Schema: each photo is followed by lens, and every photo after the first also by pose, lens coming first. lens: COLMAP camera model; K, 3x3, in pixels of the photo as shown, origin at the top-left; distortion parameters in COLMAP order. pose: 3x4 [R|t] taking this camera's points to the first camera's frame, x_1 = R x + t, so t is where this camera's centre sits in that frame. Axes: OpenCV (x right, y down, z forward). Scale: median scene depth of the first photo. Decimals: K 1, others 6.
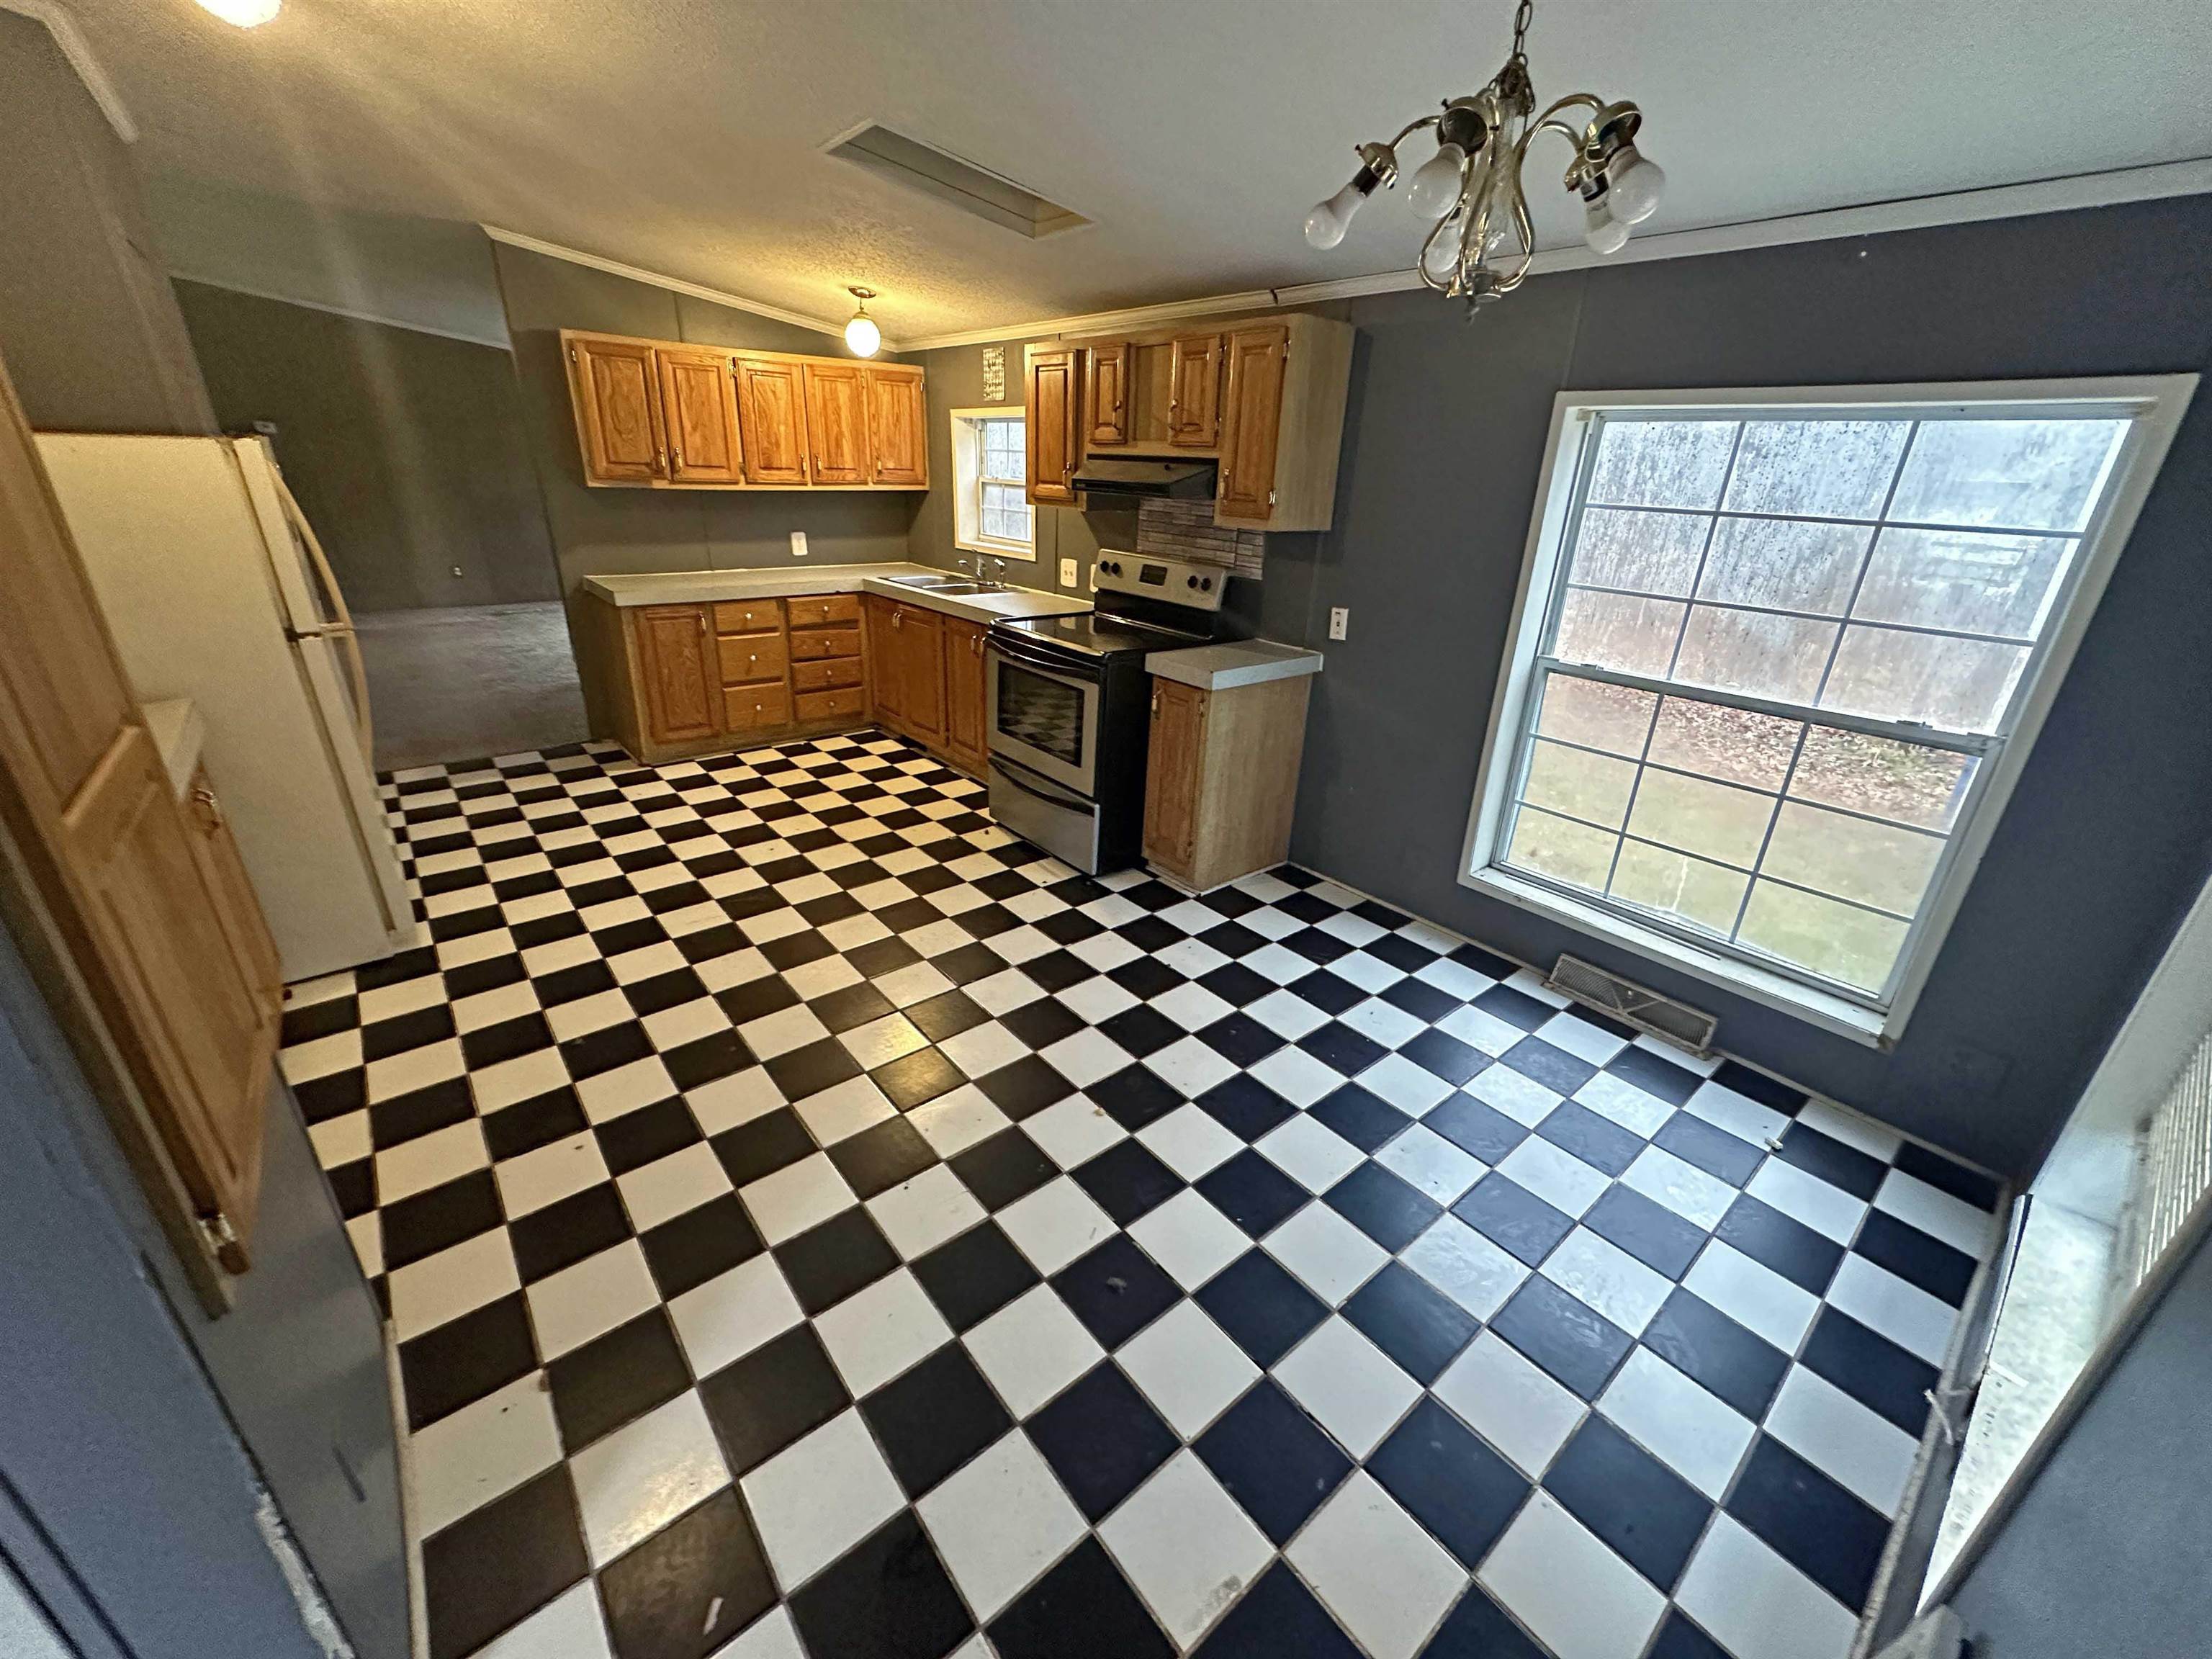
lens RADIAL K [[879.4, 0, 1110.4], [0, 879.4, 828.3], [0, 0, 1]] dist [-0.003060, -0.000232]
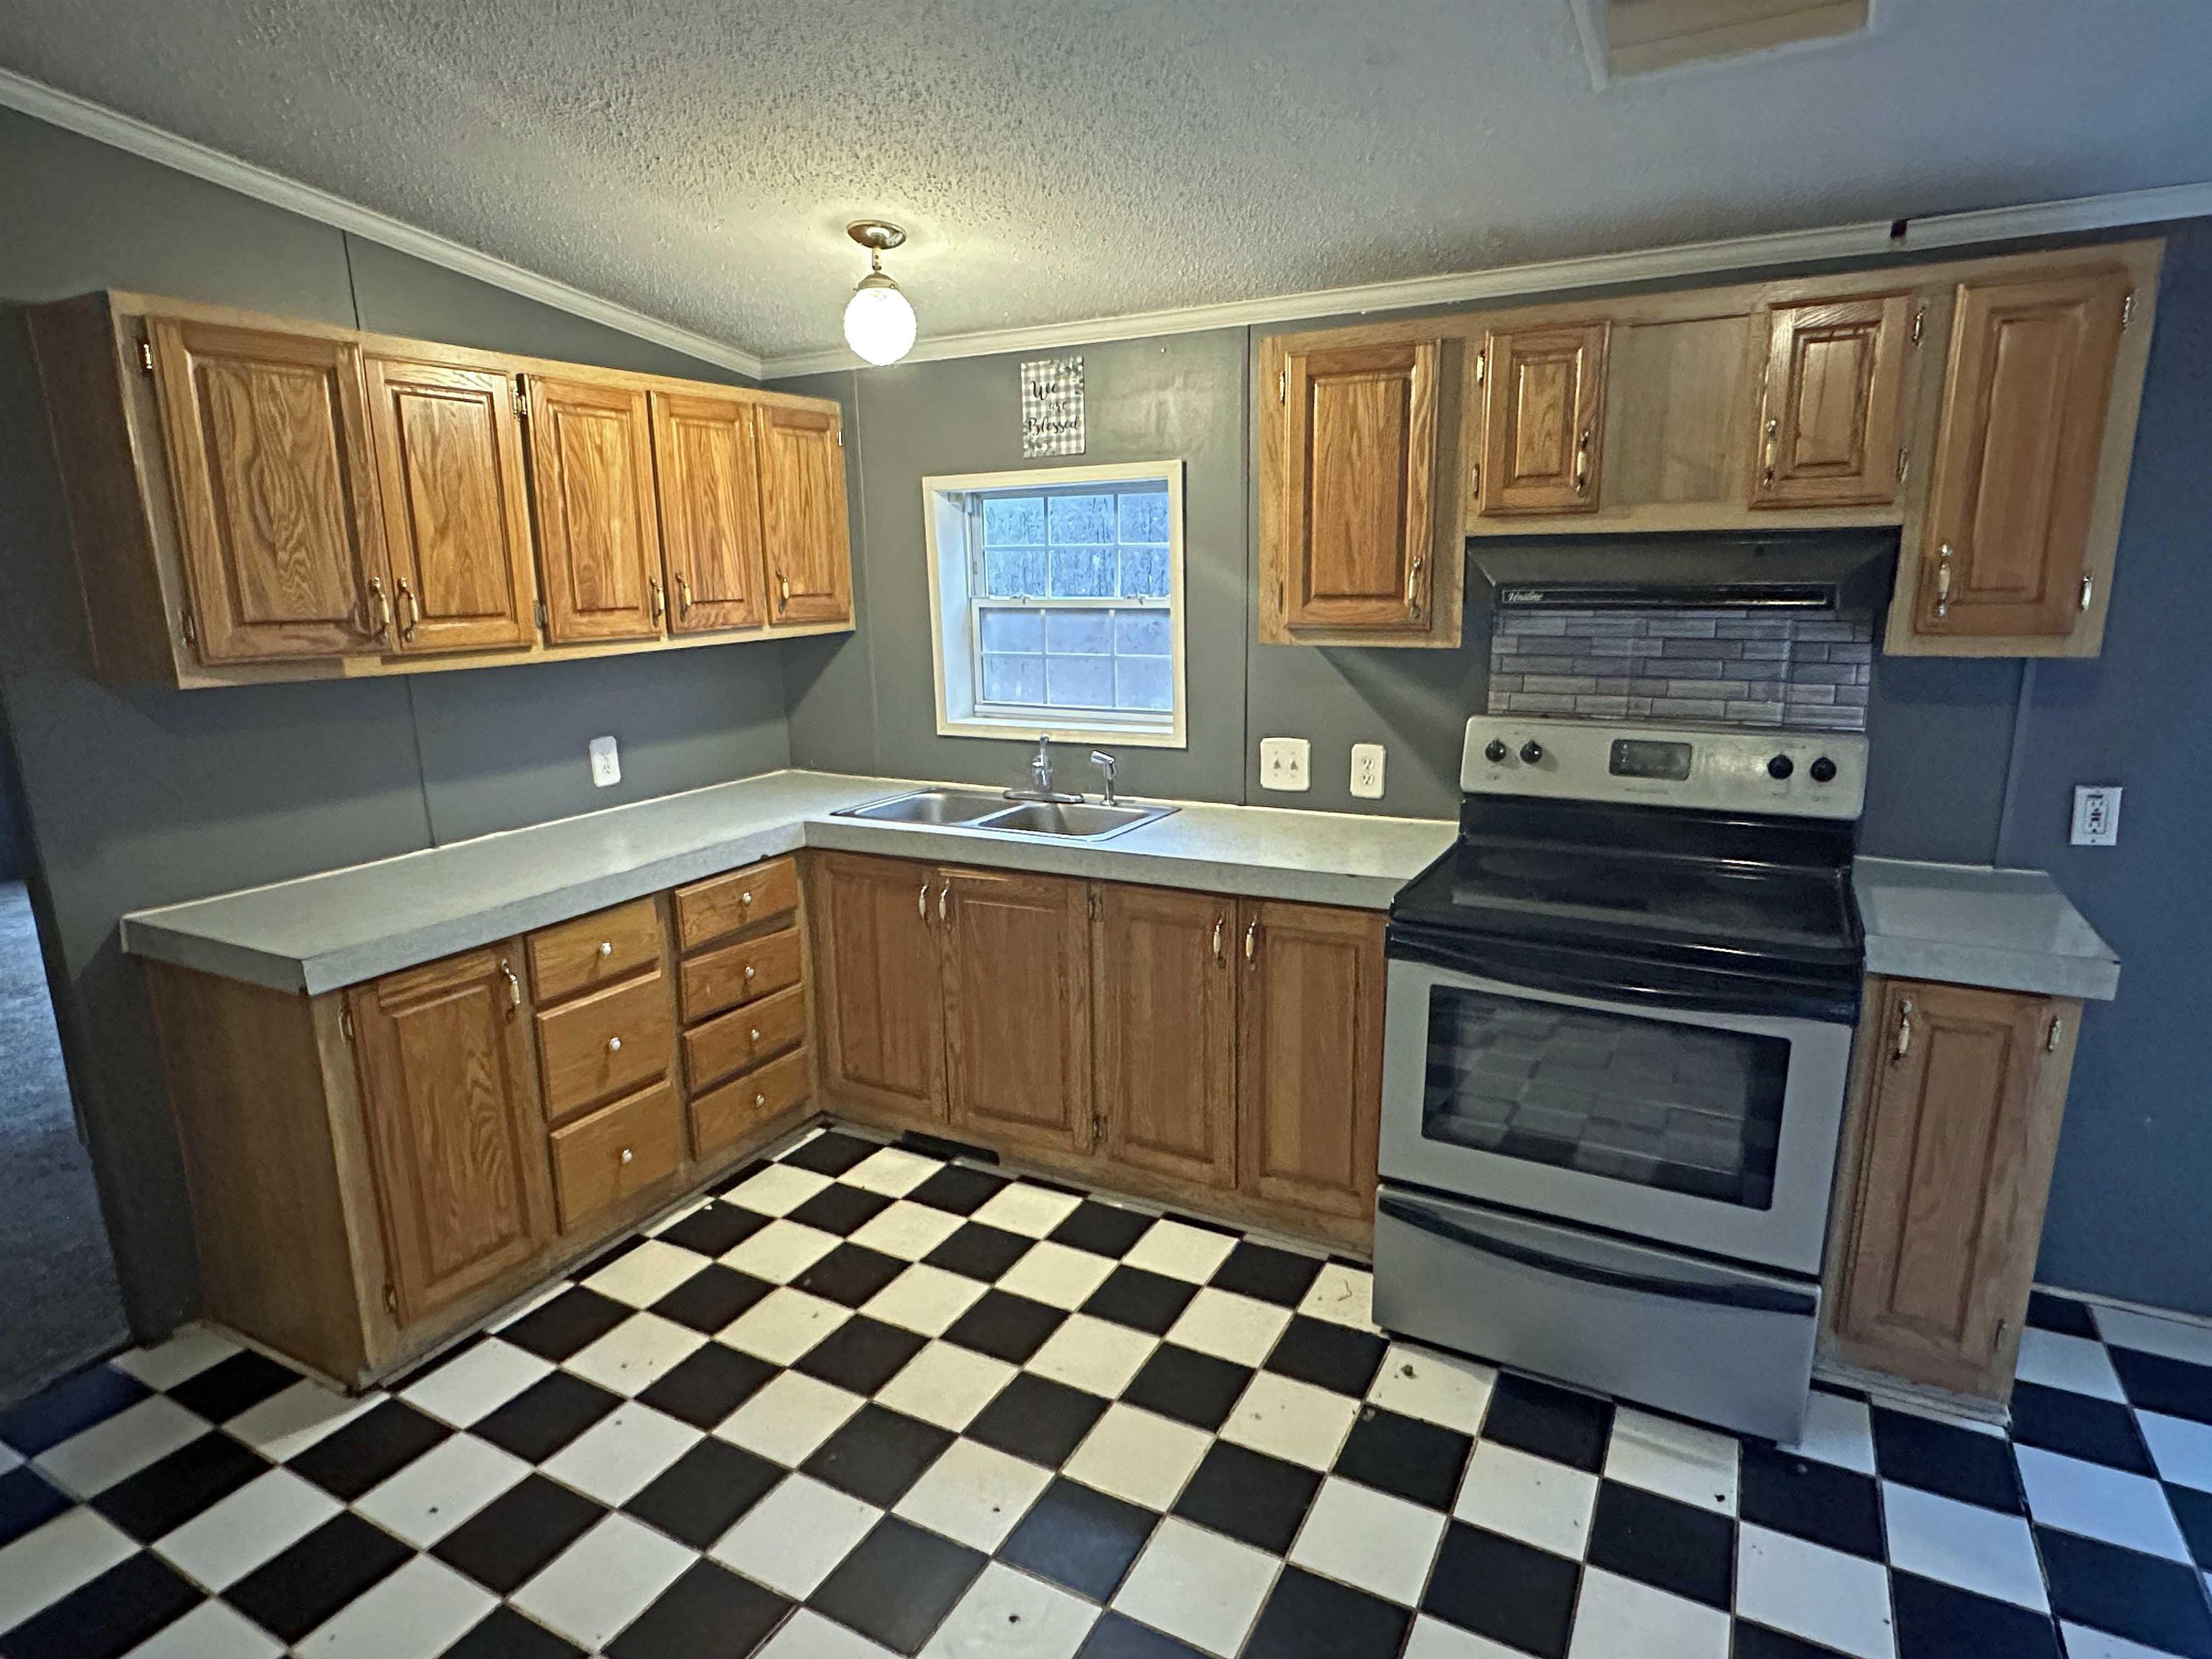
lens RADIAL K [[1211.9, 0, 1104.2], [0, 1211.9, 835.6], [0, 0, 1]] dist [-0.004074, 0.000897]
pose [[0.928380, -0.133513, 0.346821, -0.386784], [0.190659, 0.972174, -0.136113, -0.171491], [-0.318997, 0.192489, 0.928003, 0.382354]]
